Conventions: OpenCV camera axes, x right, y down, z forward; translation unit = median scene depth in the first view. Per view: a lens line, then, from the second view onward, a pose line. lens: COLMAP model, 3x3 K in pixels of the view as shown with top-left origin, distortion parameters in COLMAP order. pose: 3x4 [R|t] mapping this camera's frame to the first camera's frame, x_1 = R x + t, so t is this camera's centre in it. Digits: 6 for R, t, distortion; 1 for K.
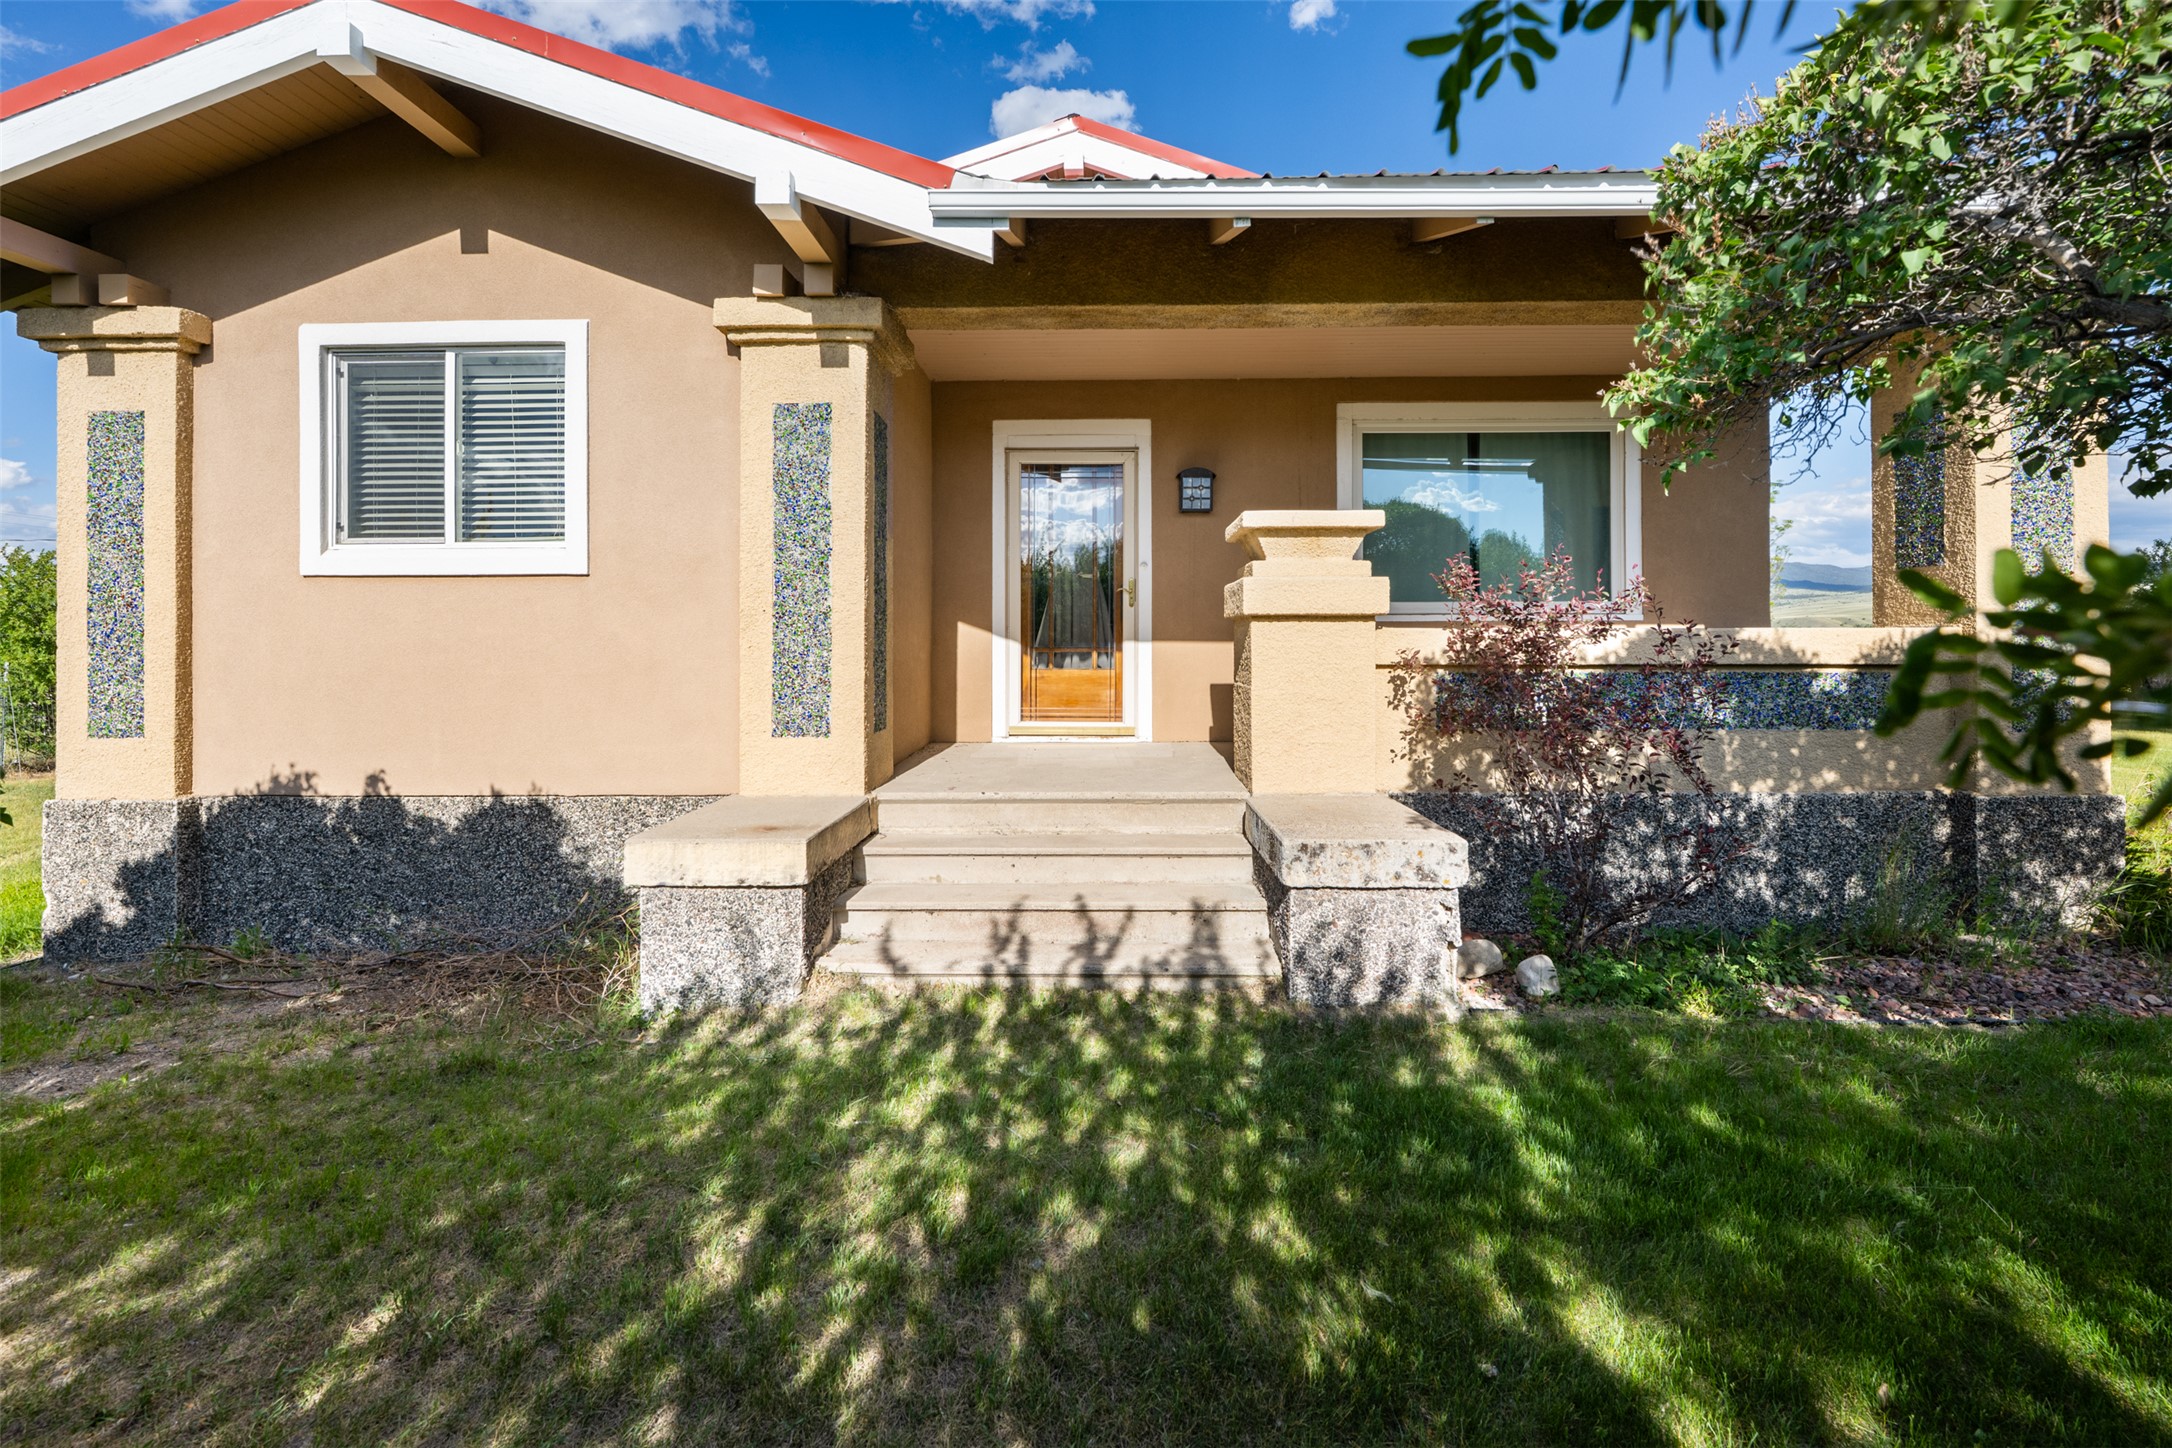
lens RADIAL K [[966.8, 0, 1086.7], [0, 966.8, 636.2], [0, 0, 1]] dist [0.001909, 0.000086]
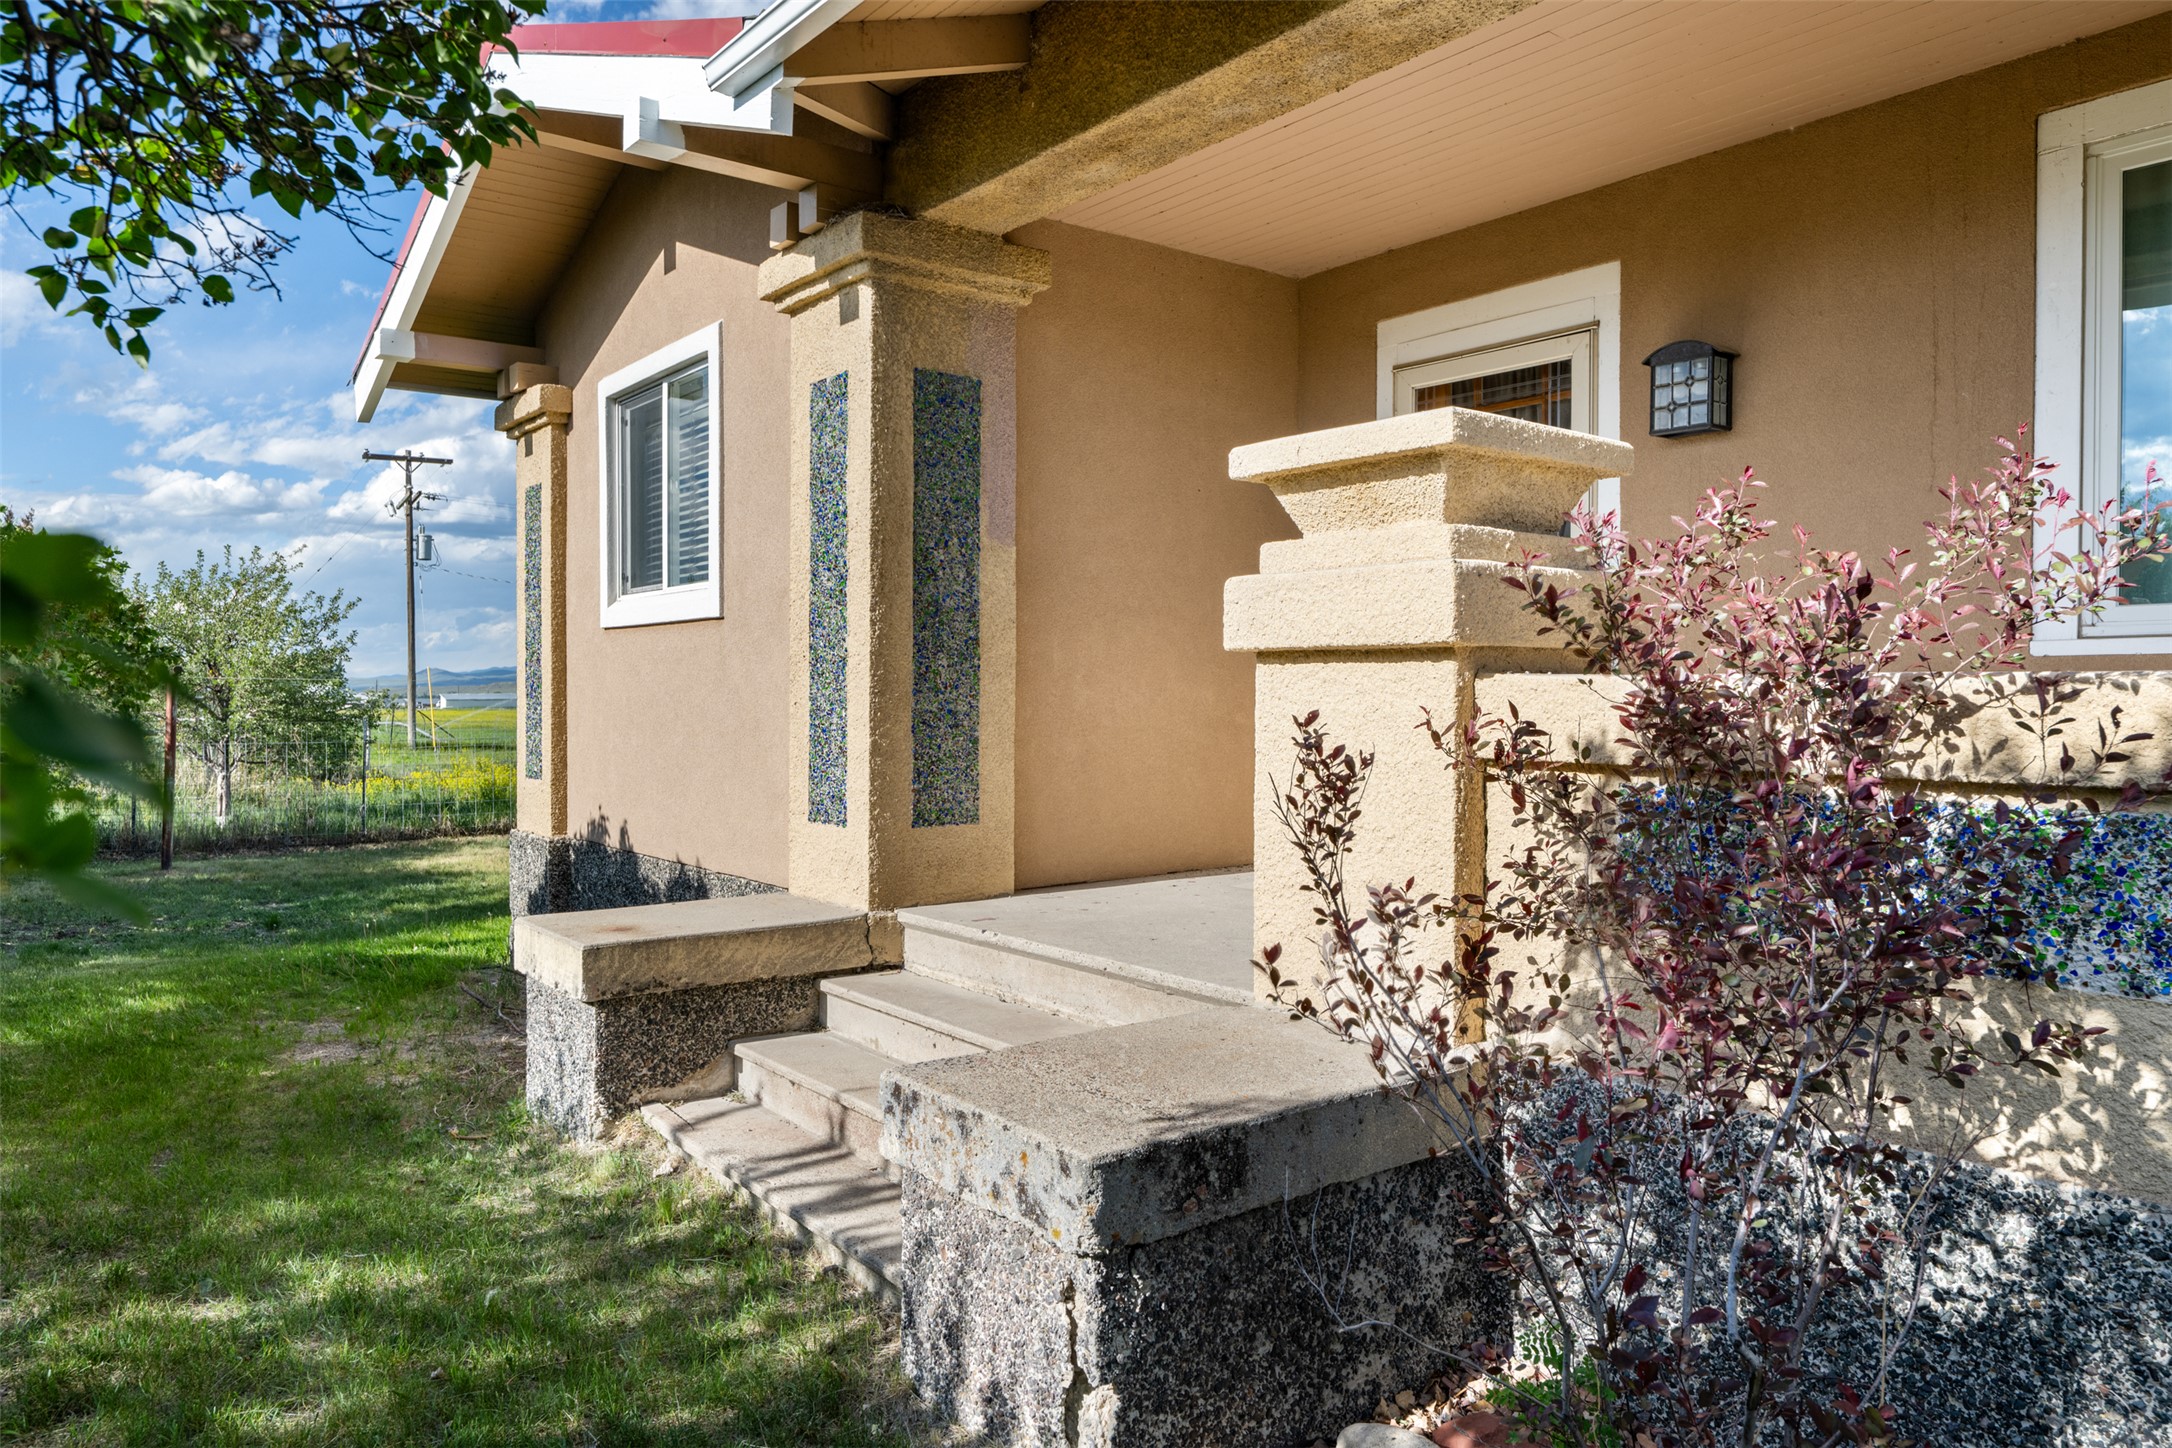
lens RADIAL K [[1455.2, 0, 1085.9], [0, 1455.2, 687.8], [0, 0, 1]] dist [0.004475, 0.001220]
pose [[0.626665, 0.001708, -0.779287, 0.703145], [-0.002299, 0.999997, 0.000343, -0.002290], [0.779285, 0.001576, 0.626667, 0.447926]]
